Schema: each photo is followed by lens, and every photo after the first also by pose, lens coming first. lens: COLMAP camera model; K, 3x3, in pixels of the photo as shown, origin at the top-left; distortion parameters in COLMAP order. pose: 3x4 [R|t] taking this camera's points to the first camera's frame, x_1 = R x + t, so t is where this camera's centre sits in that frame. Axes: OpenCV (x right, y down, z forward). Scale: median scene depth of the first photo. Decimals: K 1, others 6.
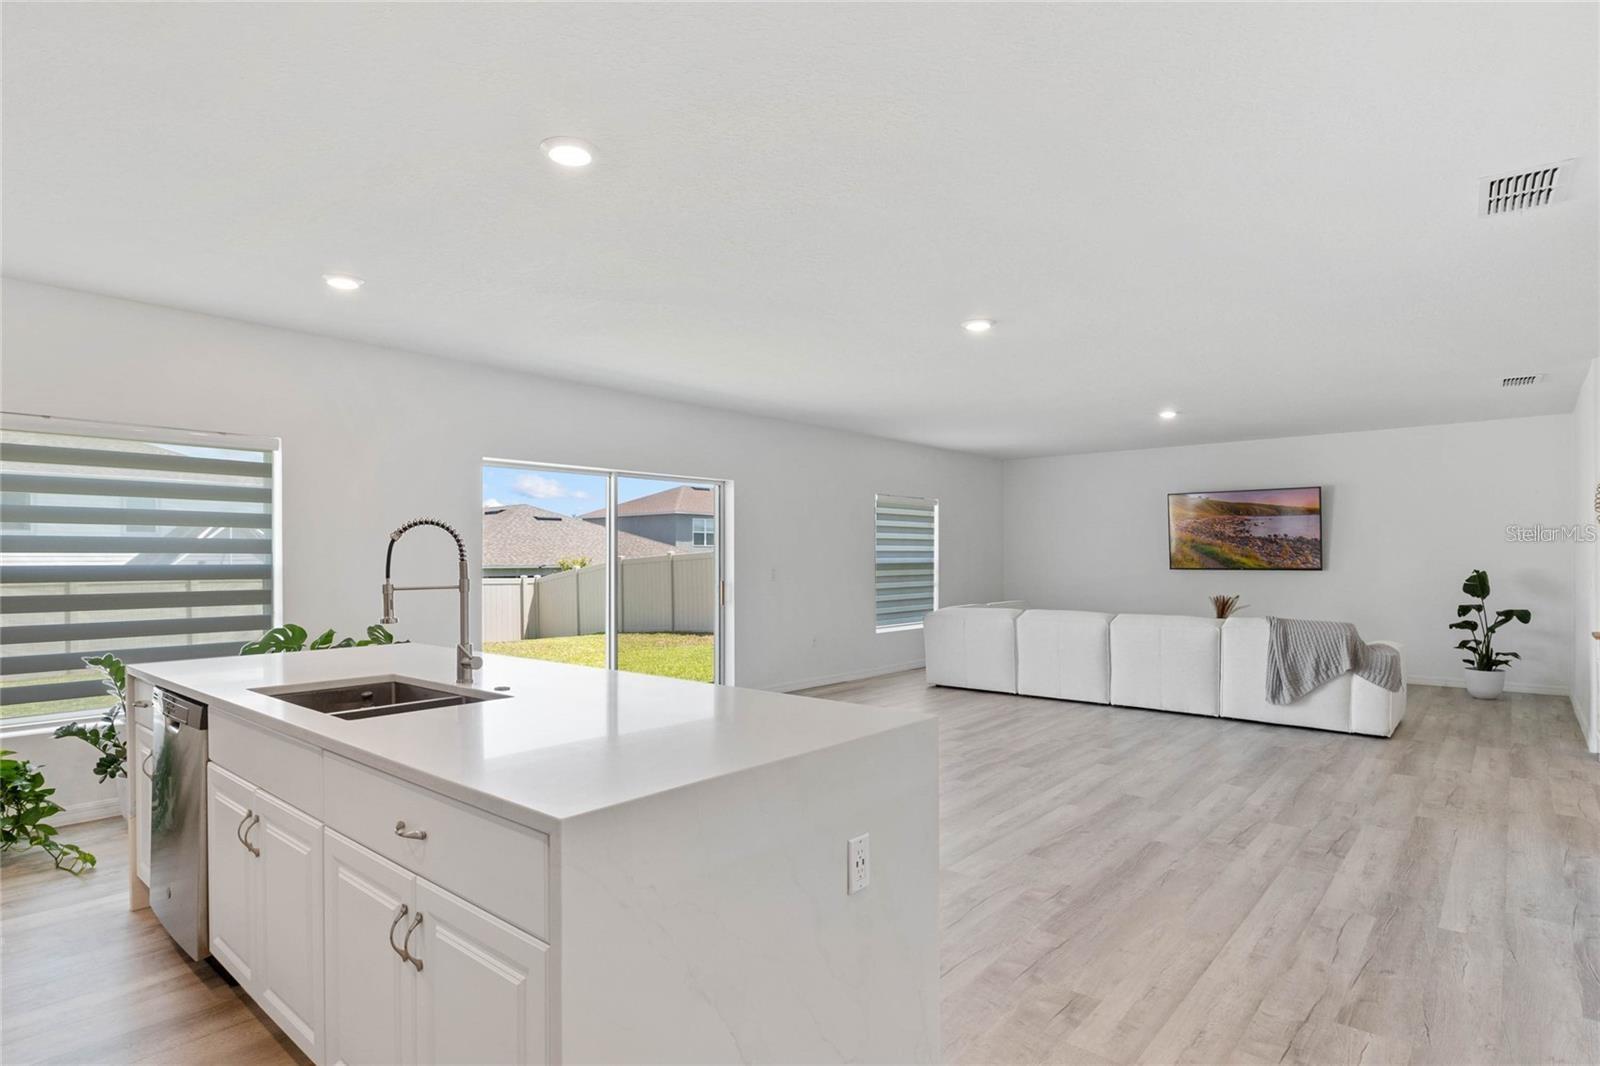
lens RADIAL K [[810.3, 0, 780.9], [0, 810.3, 542.8], [0, 0, 1]] dist [-0.004347, -0.000403]
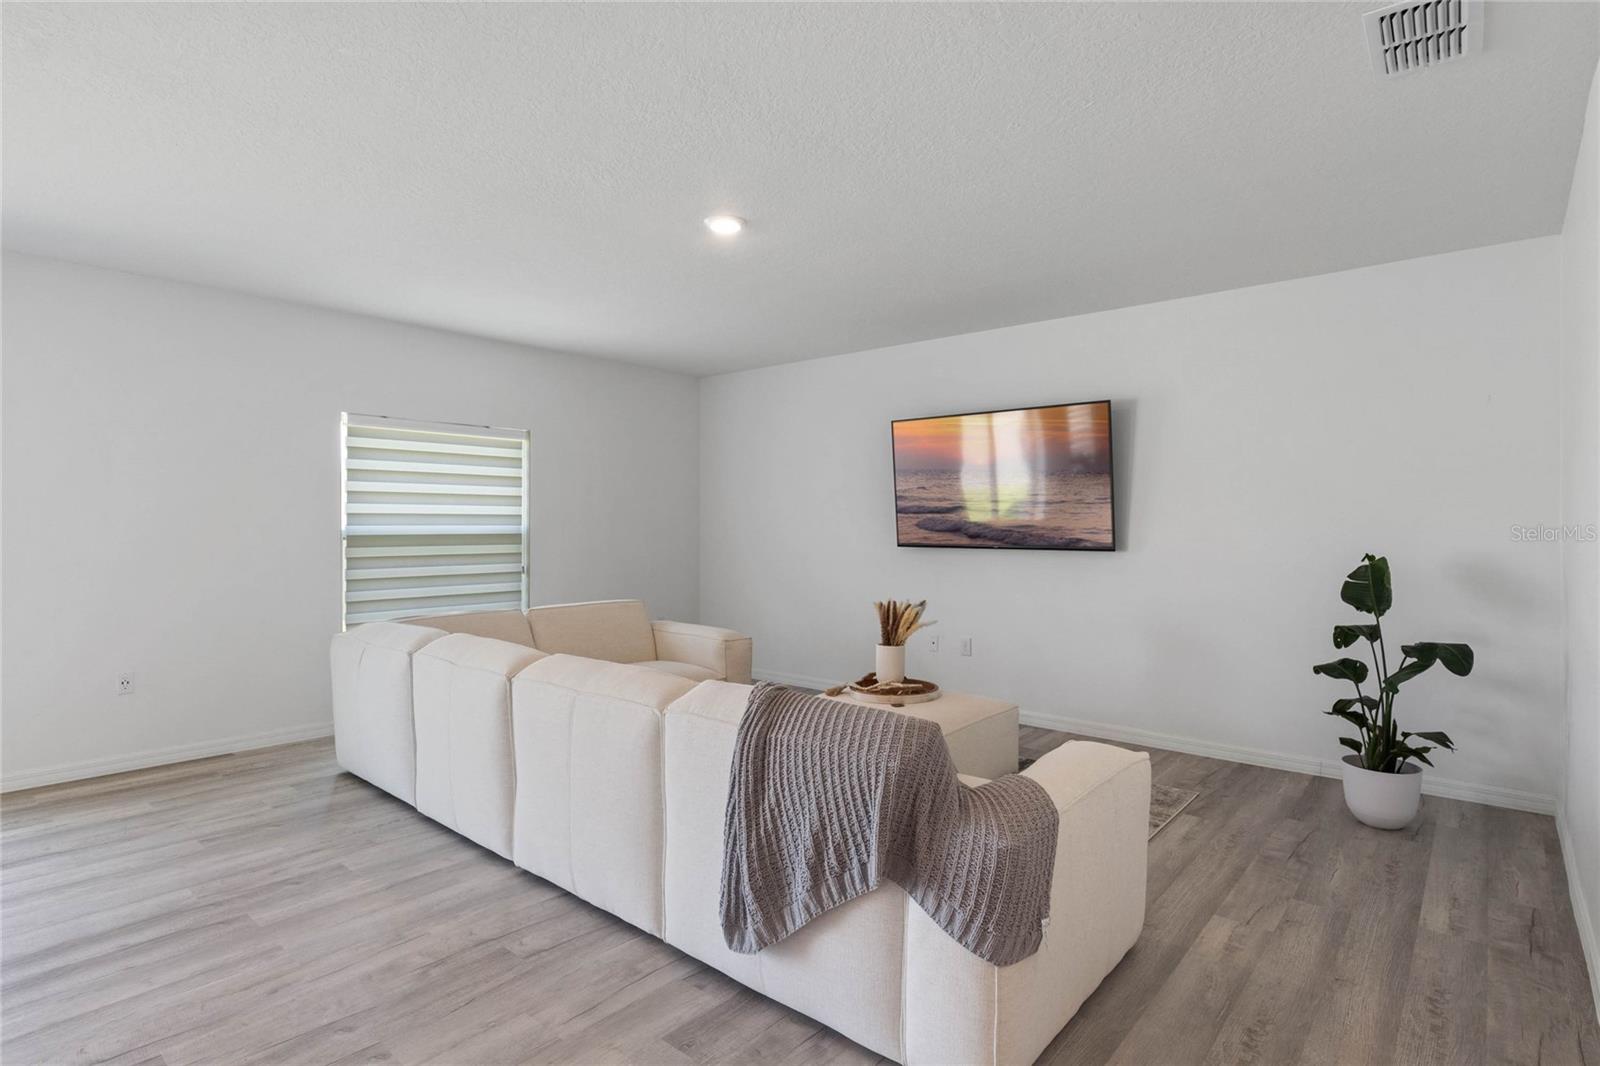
lens RADIAL K [[808.7, 0, 785.4], [0, 808.7, 515.6], [0, 0, 1]] dist [0.001003, -0.000117]
pose [[0.999748, 0.003987, 0.022074, 0.515170], [-0.004115, 0.999975, 0.005738, 0.008747], [-0.022051, -0.005827, 0.999740, 0.536591]]
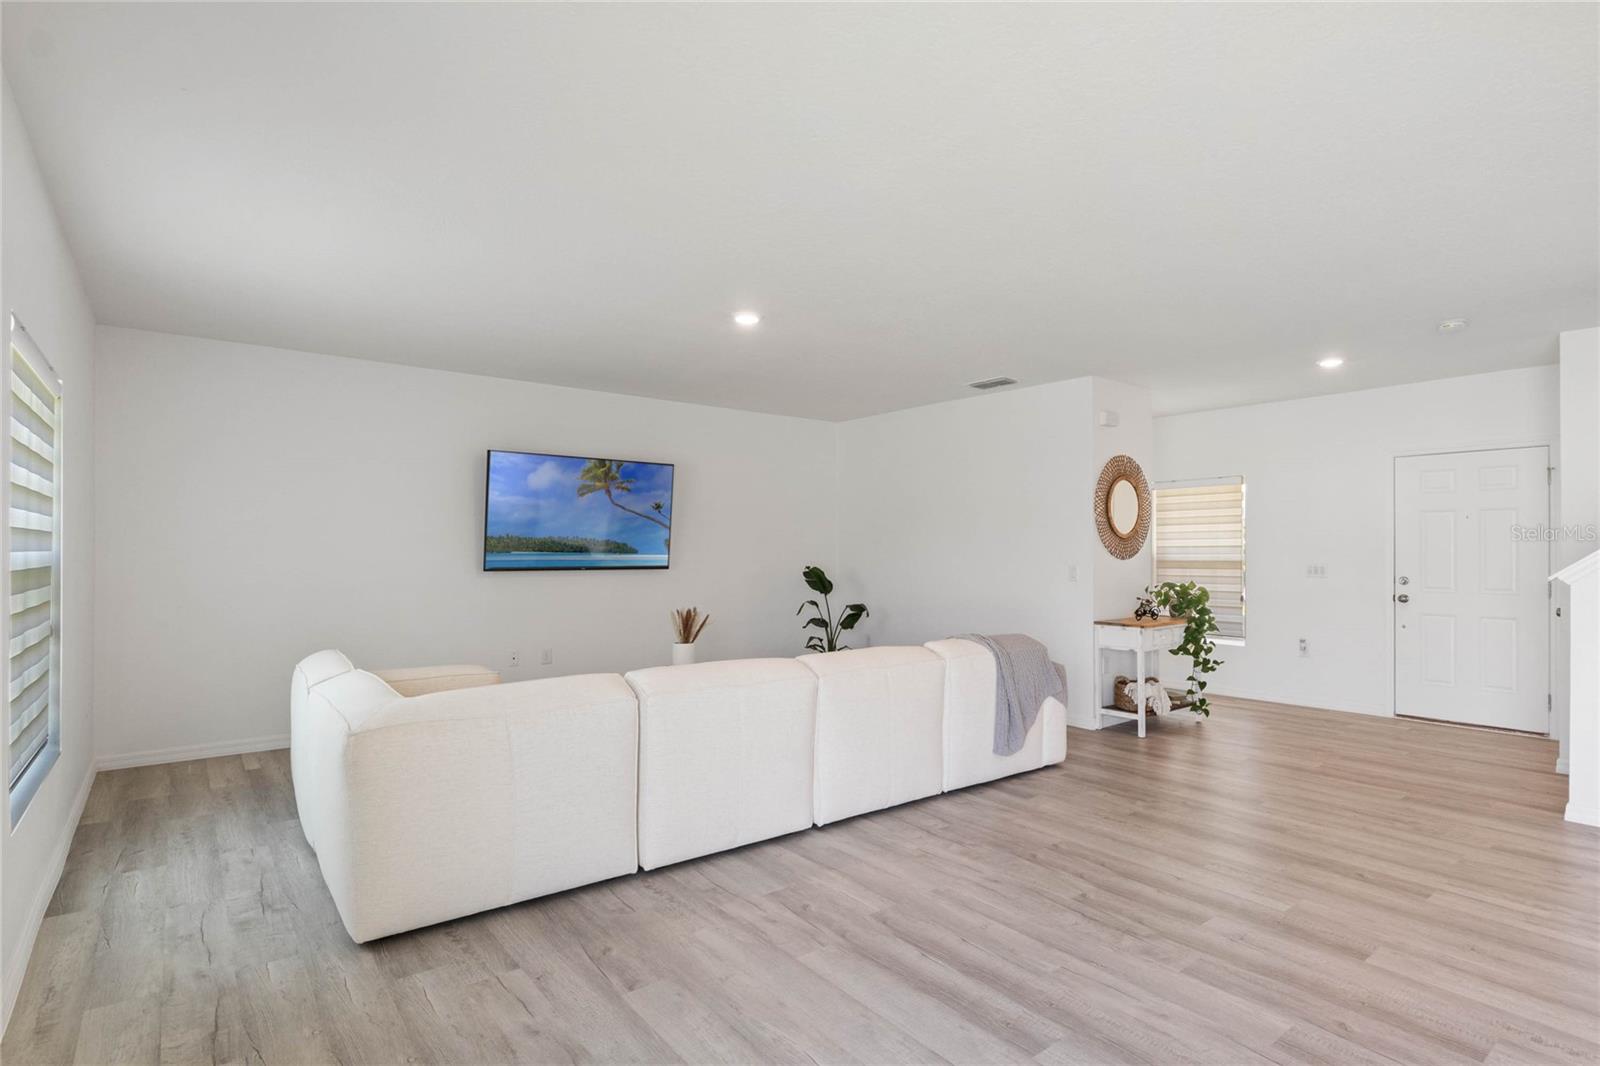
lens RADIAL K [[810.3, 0, 780.9], [0, 810.3, 542.8], [0, 0, 1]] dist [-0.004347, -0.000403]
pose [[0.191377, 0.007764, 0.981486, -0.123026], [-0.017980, 0.999829, -0.004403, 0.012822], [-0.981352, -0.016804, 0.191483, 0.879157]]
